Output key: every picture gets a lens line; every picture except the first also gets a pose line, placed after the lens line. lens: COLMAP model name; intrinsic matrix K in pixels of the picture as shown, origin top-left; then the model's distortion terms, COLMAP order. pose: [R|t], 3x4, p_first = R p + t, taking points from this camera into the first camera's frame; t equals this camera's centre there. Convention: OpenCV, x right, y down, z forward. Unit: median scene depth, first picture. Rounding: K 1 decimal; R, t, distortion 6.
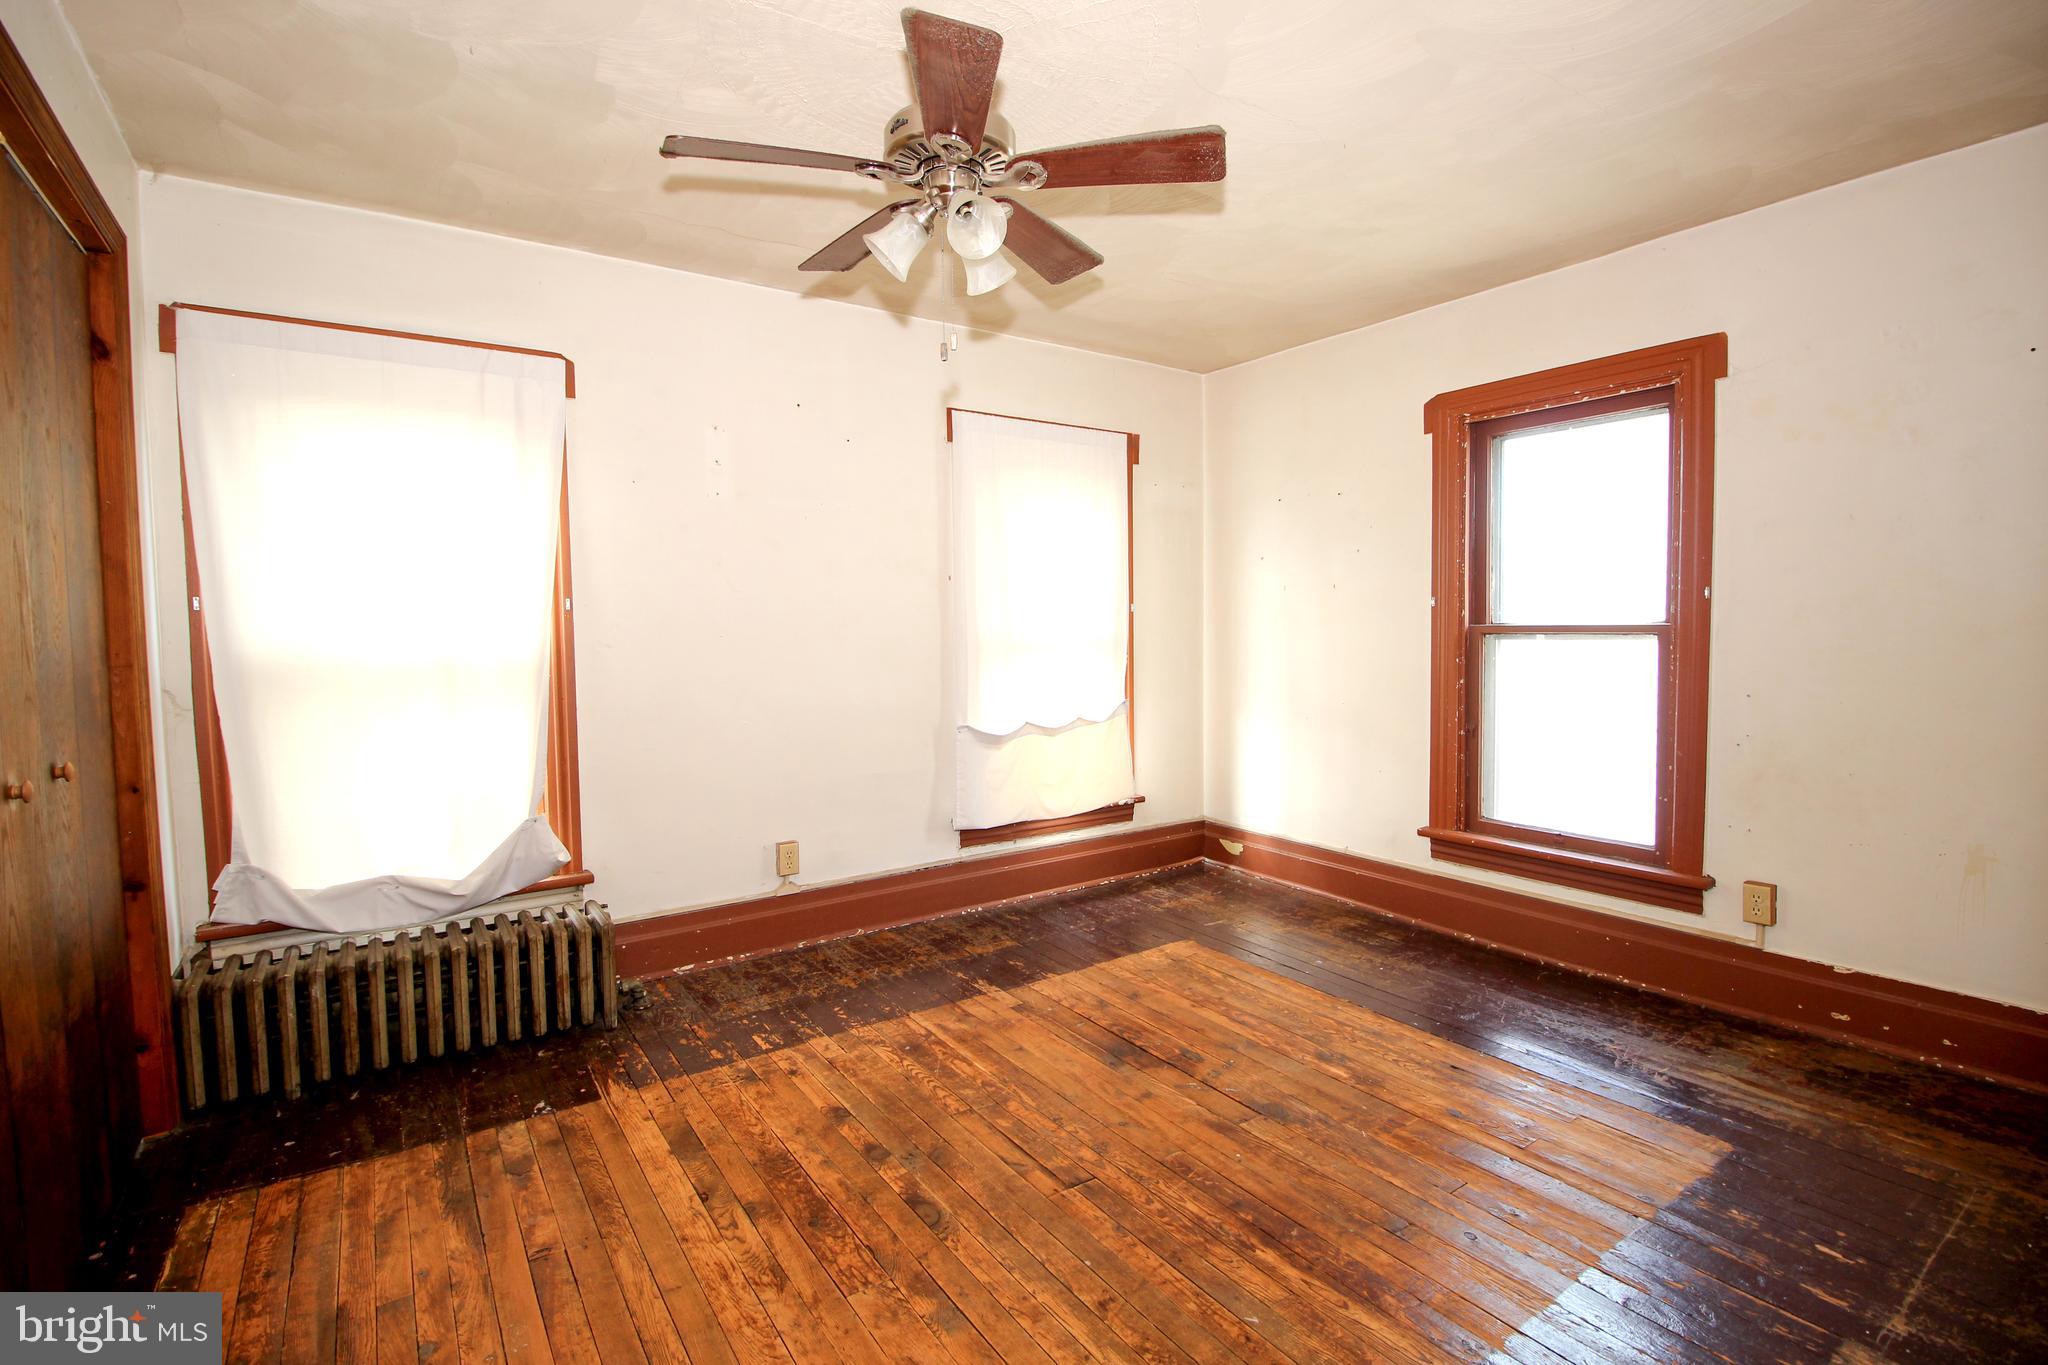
lens RADIAL K [[949.8, 0, 1022.5], [0, 949.8, 682.2], [0, 0, 1]] dist [-0.001179, -0.000362]
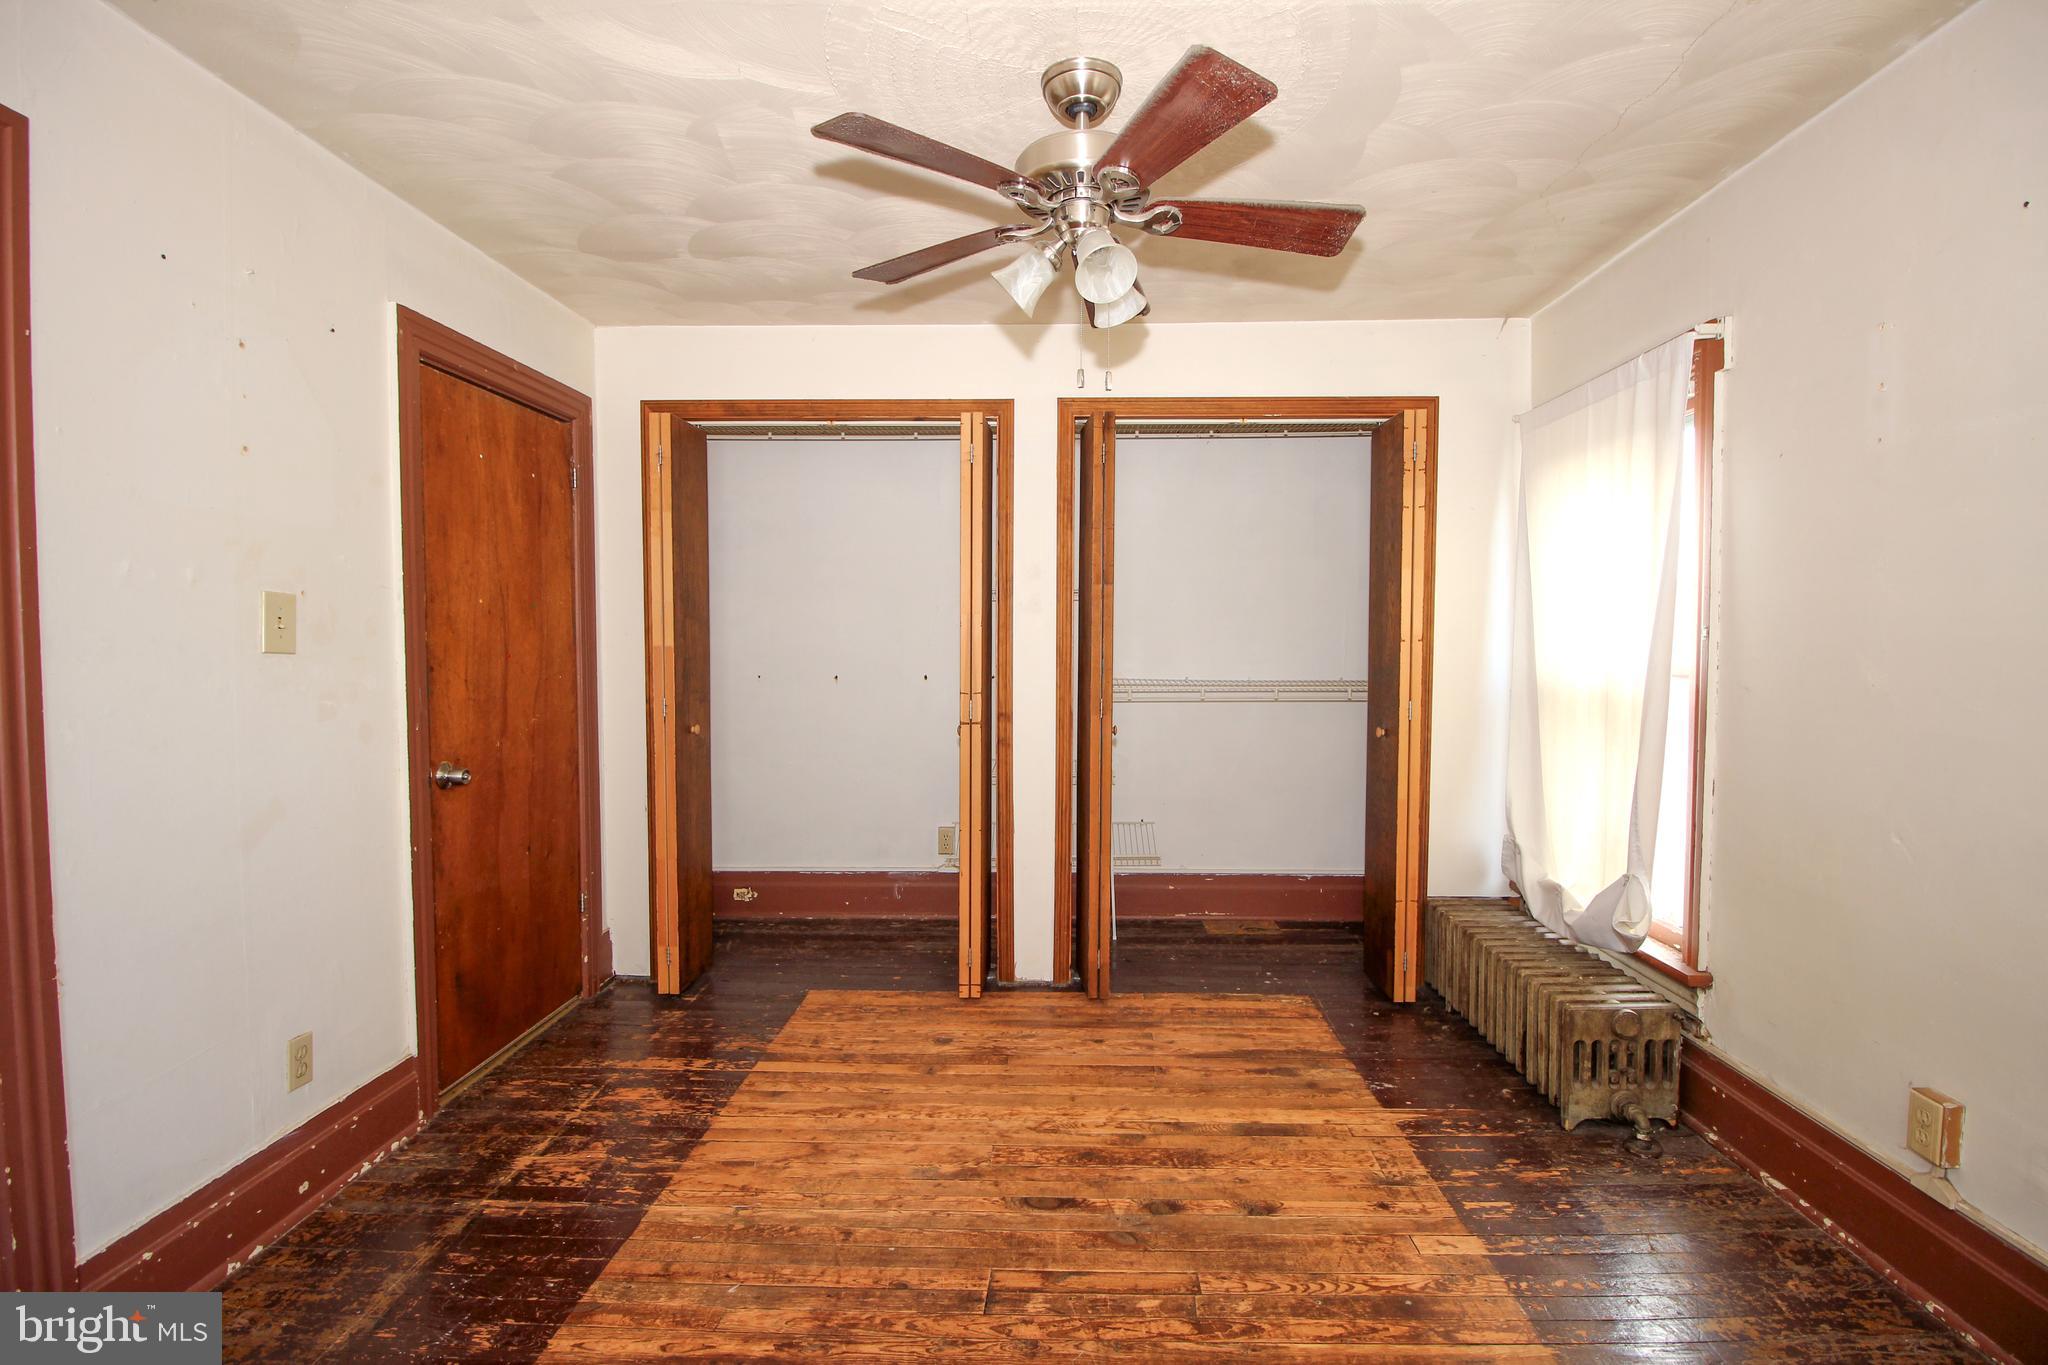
lens RADIAL K [[949.8, 0, 1026.9], [0, 949.8, 684.1], [0, 0, 1]] dist [-0.001179, -0.000362]
pose [[-0.594025, 0.048292, -0.802996, 0.746976], [-0.036114, 0.995589, 0.086590, -0.125073], [0.803636, 0.080436, -0.589661, 1.557344]]
